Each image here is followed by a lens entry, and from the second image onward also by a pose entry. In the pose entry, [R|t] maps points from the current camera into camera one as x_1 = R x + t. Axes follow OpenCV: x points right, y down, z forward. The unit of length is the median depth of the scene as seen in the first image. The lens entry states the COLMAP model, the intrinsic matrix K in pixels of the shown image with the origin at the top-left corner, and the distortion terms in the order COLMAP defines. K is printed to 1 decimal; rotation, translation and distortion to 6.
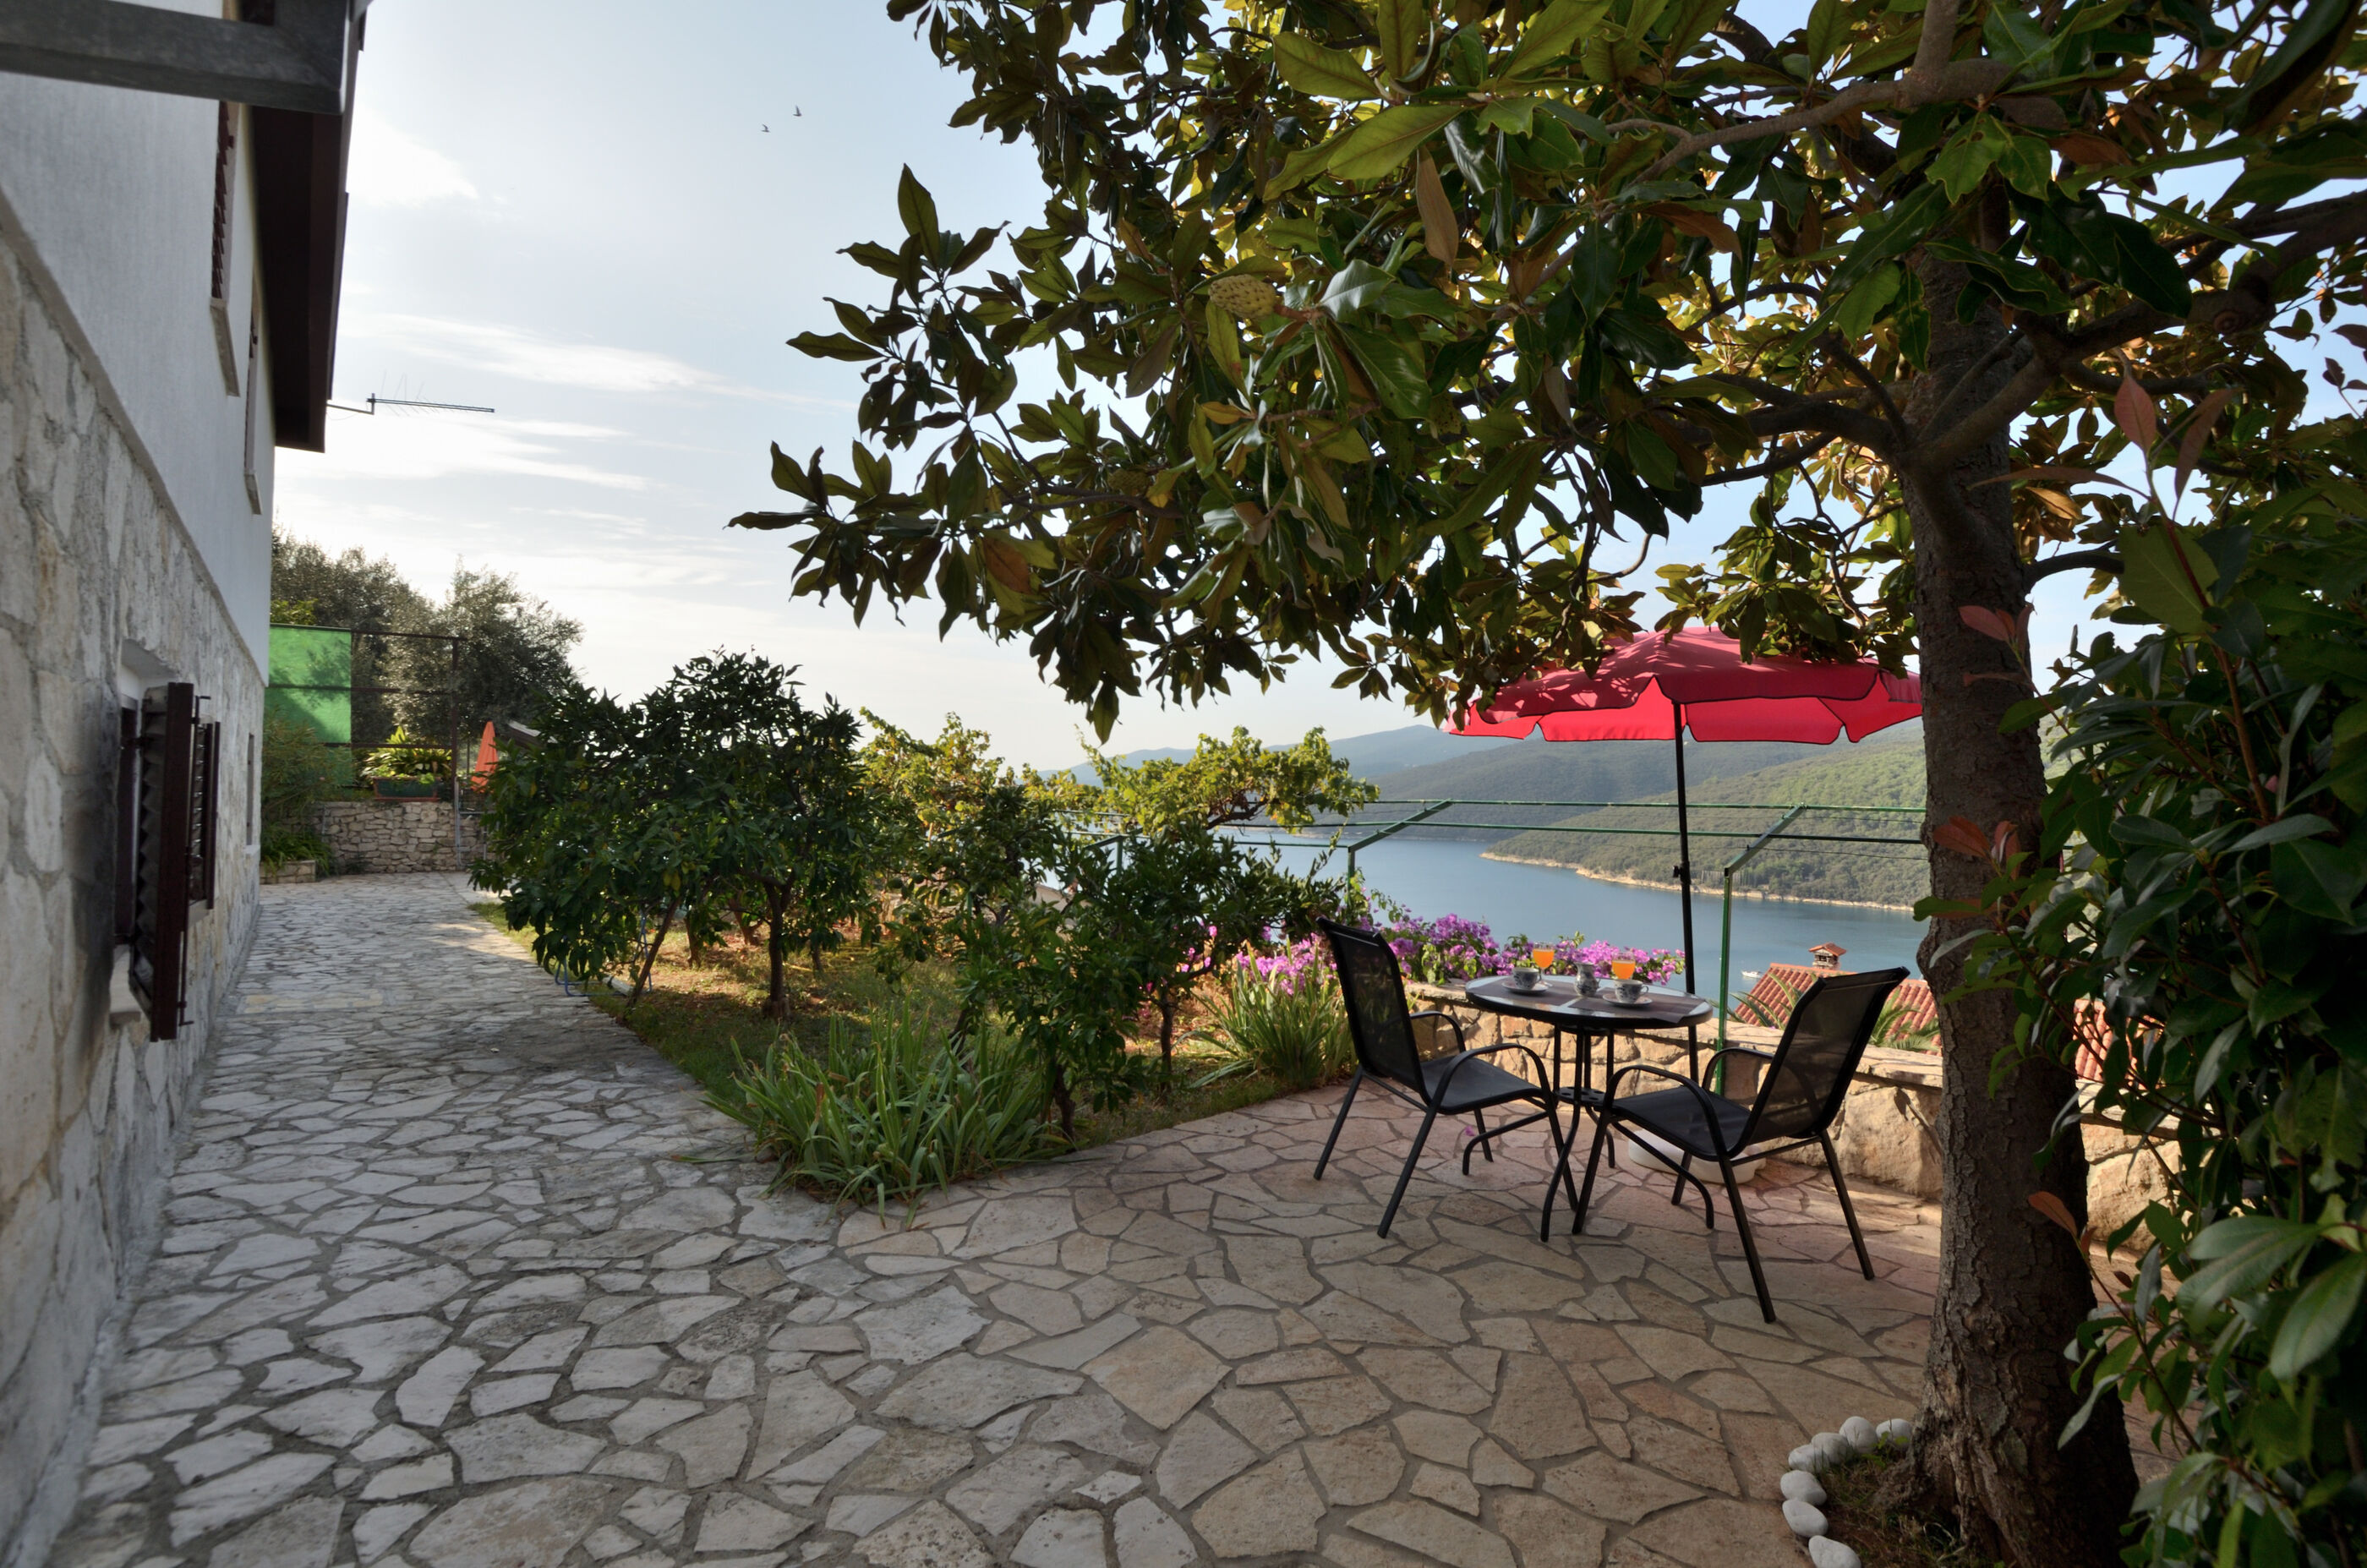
lens RADIAL K [[1036.1, 0, 1182.8], [0, 1036.1, 786.4], [0, 0, 1]] dist [-0.034323, 0.005630]
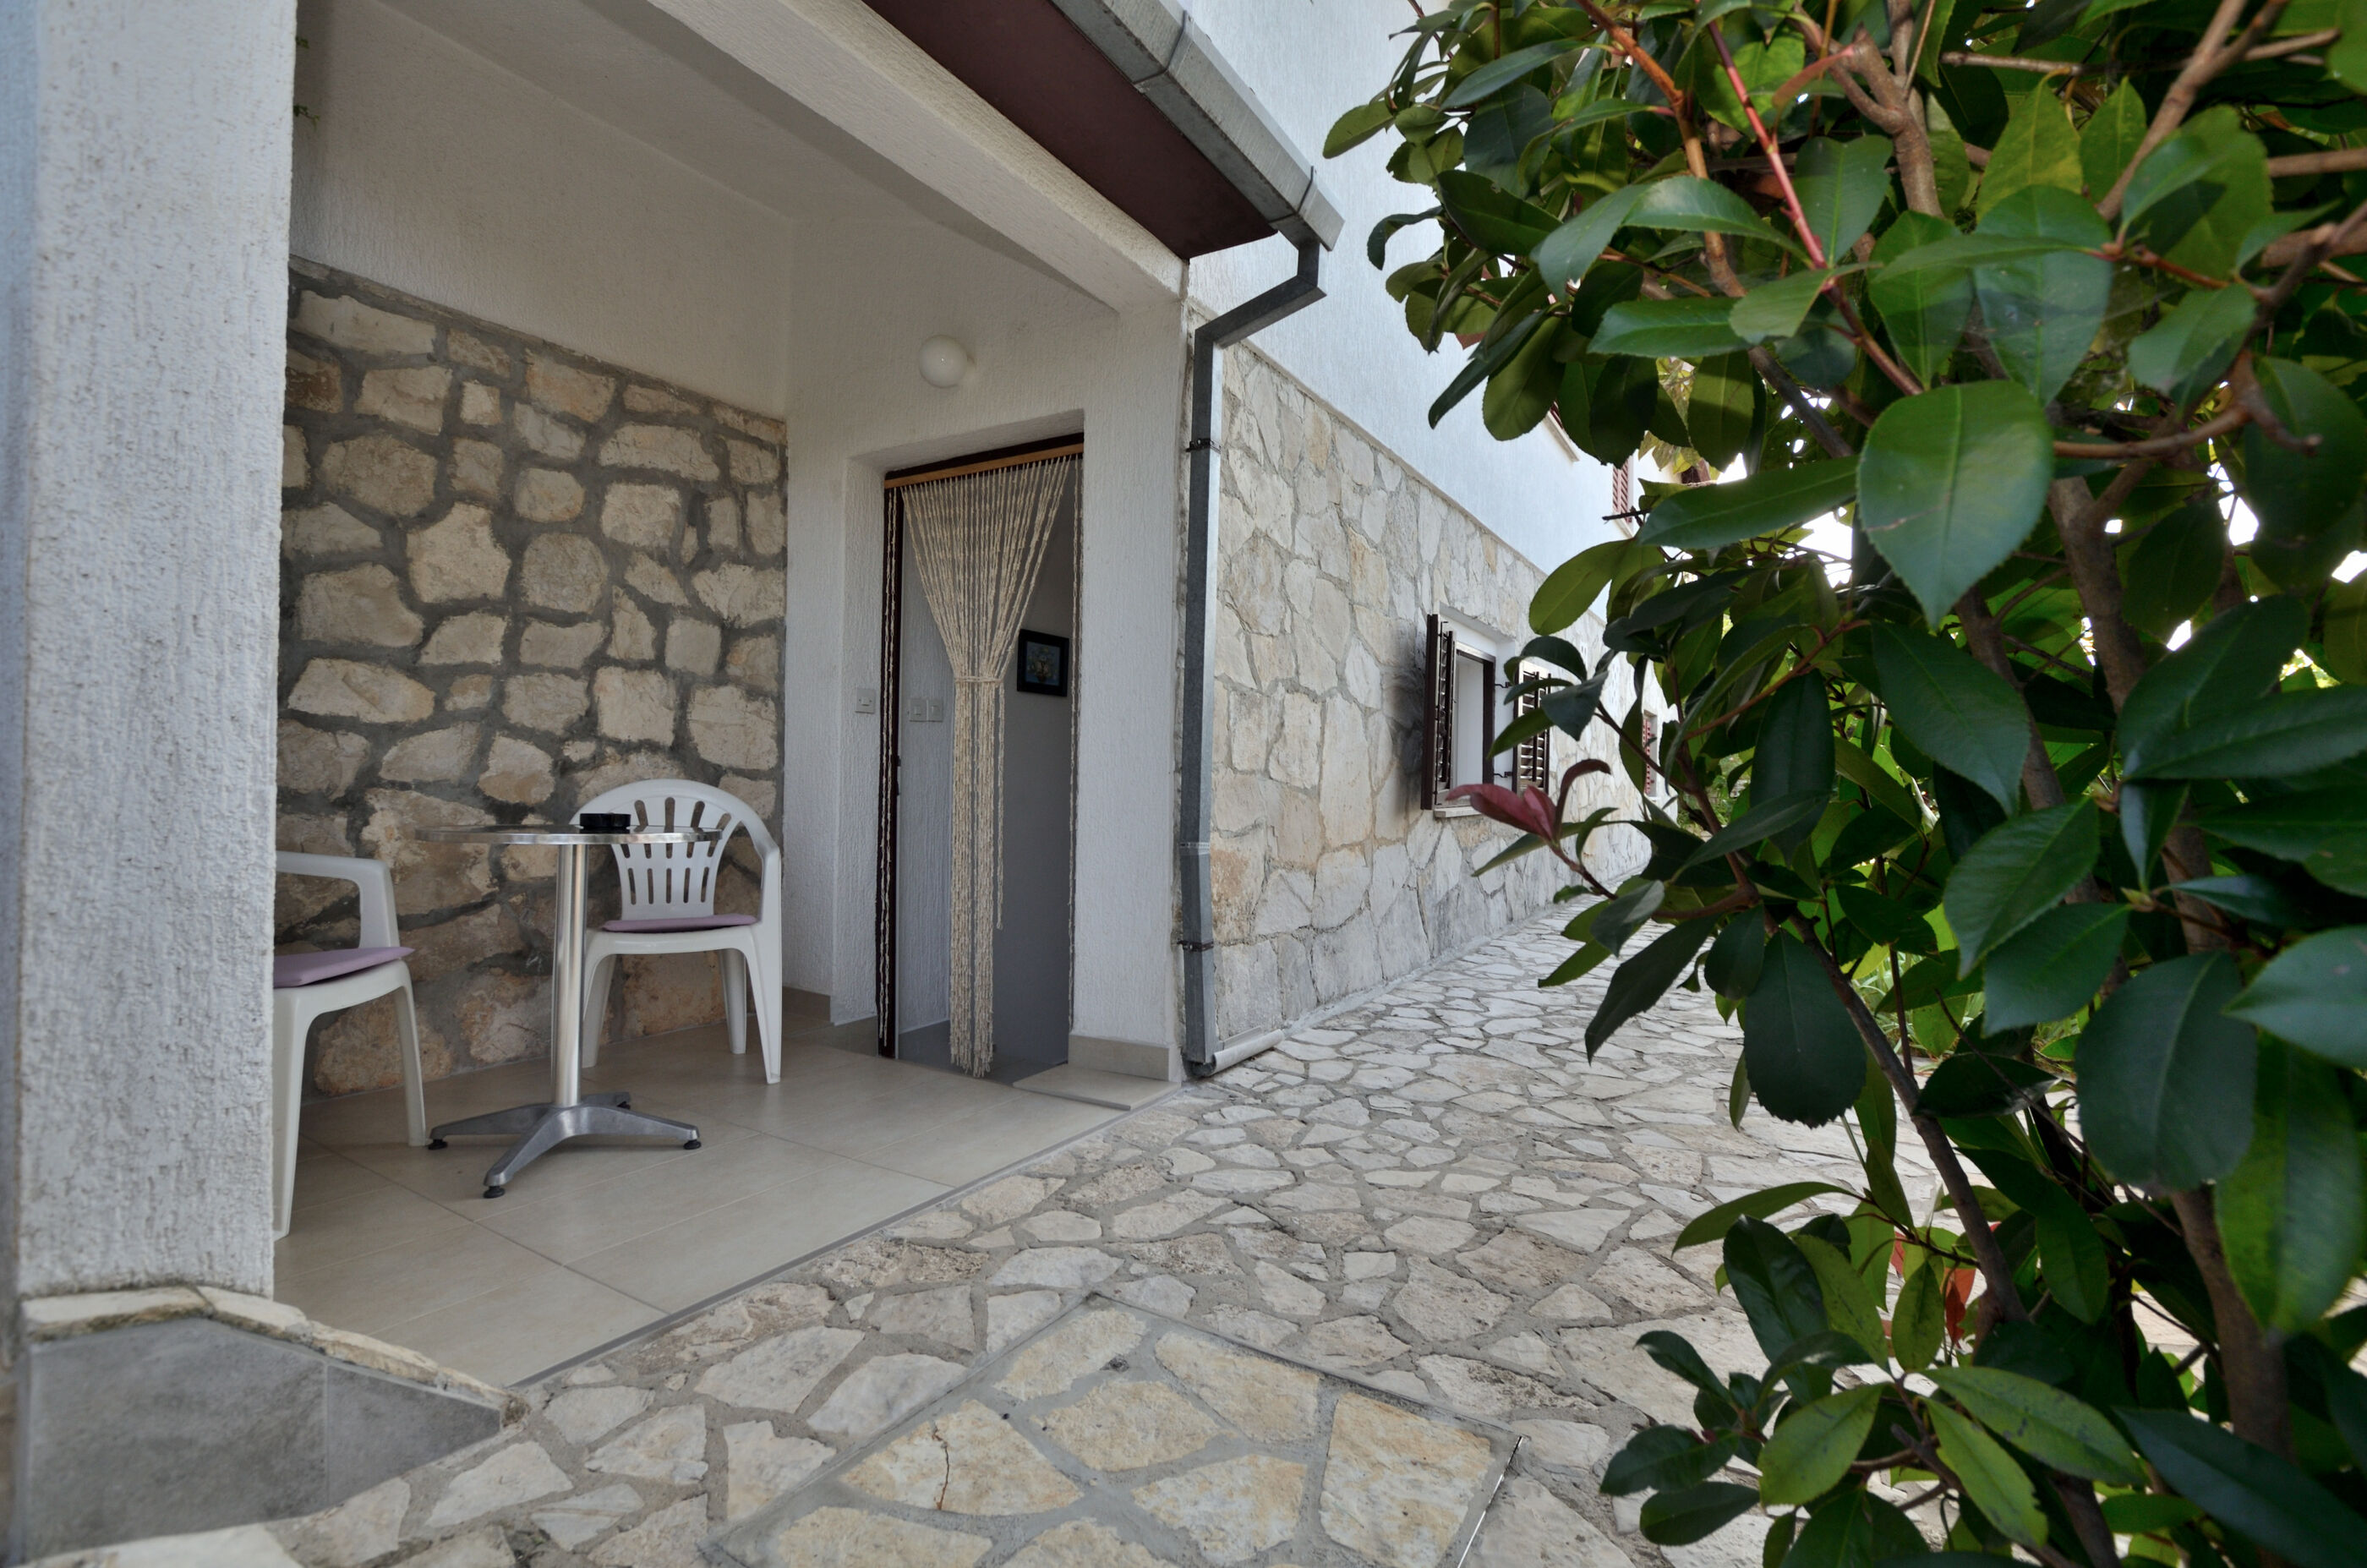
lens RADIAL K [[1036.1, 0, 1186.2], [0, 1036.1, 784.3], [0, 0, 1]] dist [-0.034323, 0.005630]
pose [[0.307416, 0.000233, -0.951575, 0.803692], [-0.009011, 0.999956, -0.002667, 0.268285], [0.951533, 0.009395, 0.307405, 0.004742]]
